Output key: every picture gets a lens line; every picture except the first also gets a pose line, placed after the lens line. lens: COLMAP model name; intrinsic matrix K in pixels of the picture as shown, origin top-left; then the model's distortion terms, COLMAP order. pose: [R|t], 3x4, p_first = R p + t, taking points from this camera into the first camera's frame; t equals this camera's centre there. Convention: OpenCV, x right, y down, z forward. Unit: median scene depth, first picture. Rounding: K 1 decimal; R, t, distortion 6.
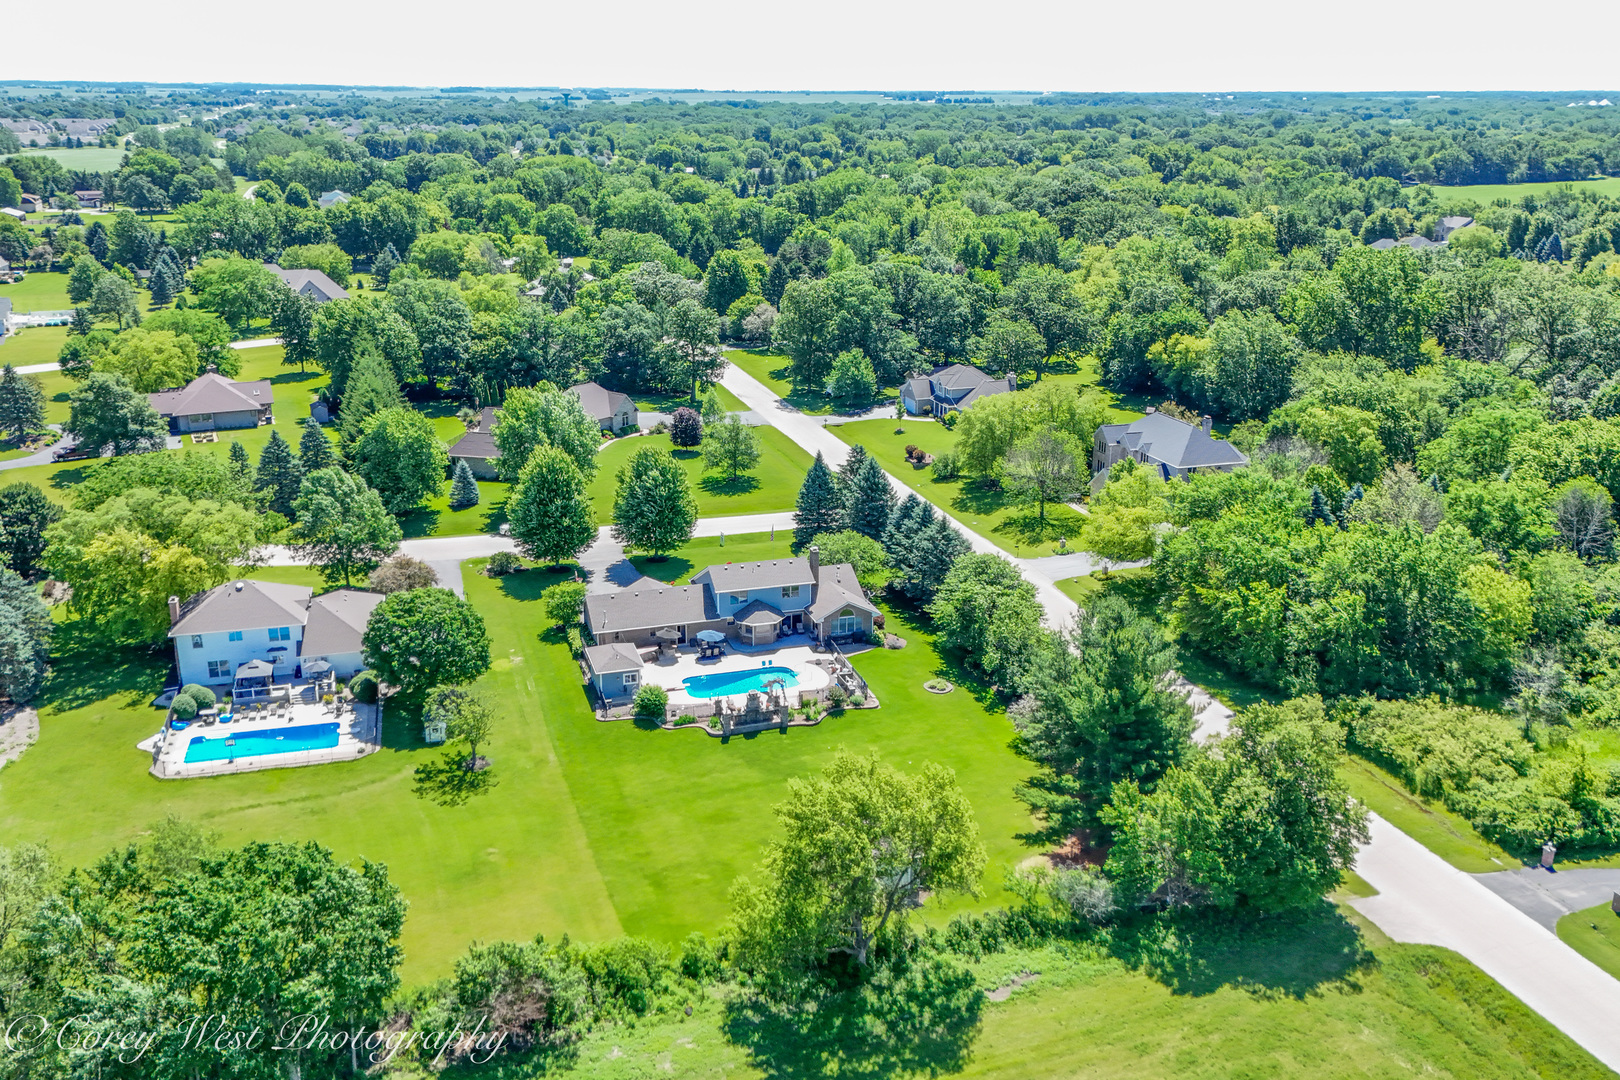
lens RADIAL K [[1417.2, 0, 810.0], [0, 1417.2, 540.0], [0, 0, 1]] dist [0.087020, -0.096421]
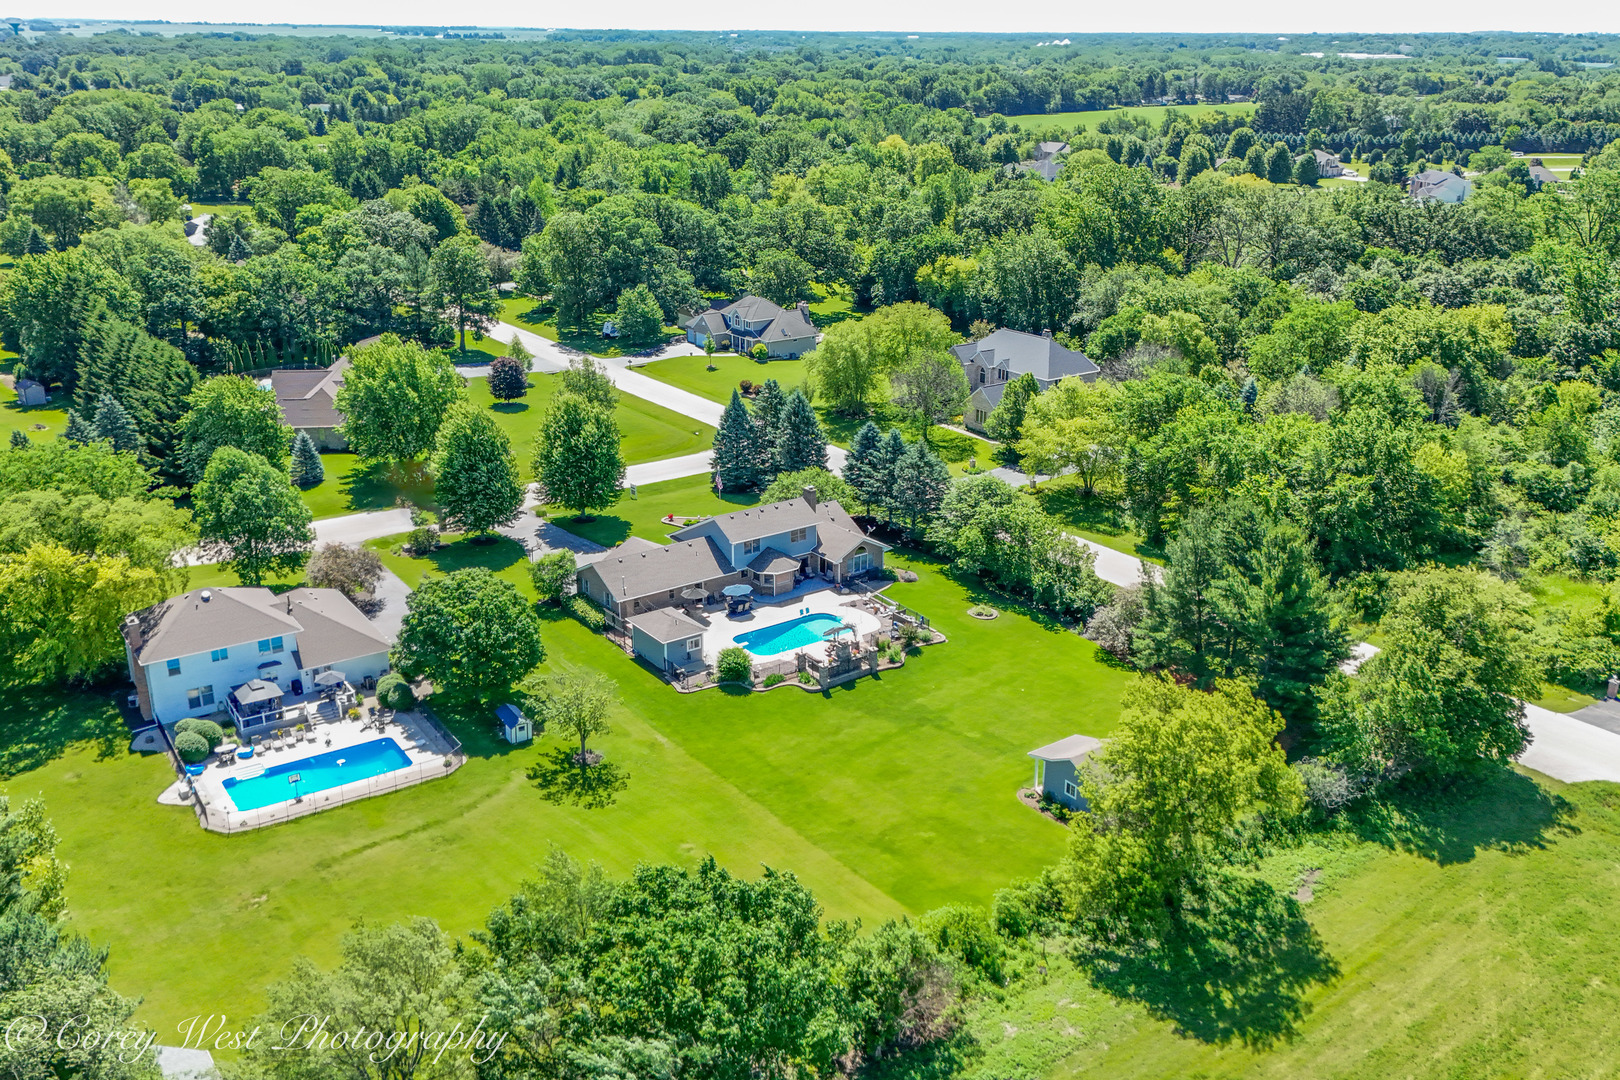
lens RADIAL K [[1417.2, 0, 810.0], [0, 1417.2, 540.0], [0, 0, 1]] dist [0.087020, -0.096421]
pose [[0.946086, -0.107201, 0.305663, -0.290883], [0.095138, 0.993991, 0.054138, -0.010331], [-0.309629, -0.022139, 0.950600, 0.096490]]
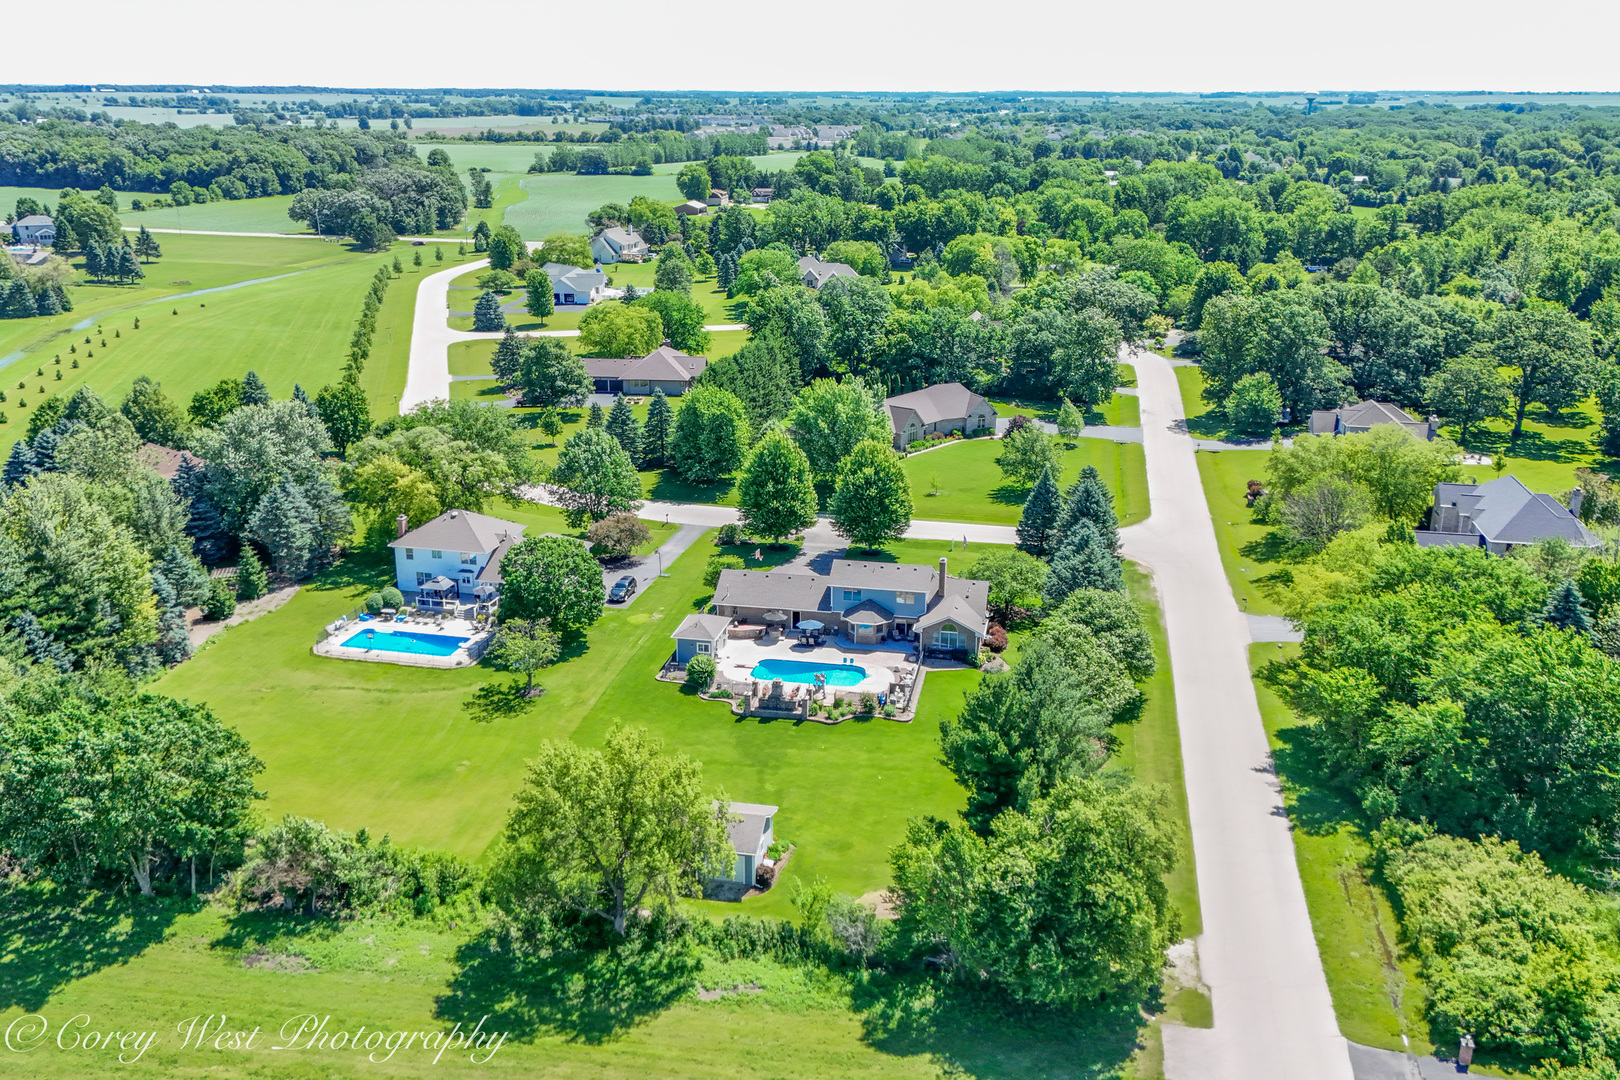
lens RADIAL K [[1417.2, 0, 810.0], [0, 1417.2, 540.0], [0, 0, 1]] dist [0.087020, -0.096421]
pose [[0.876680, 0.144061, -0.458998, 0.374215], [-0.145759, 0.988804, 0.031947, -0.025359], [0.458461, 0.038896, 0.887863, 0.077550]]
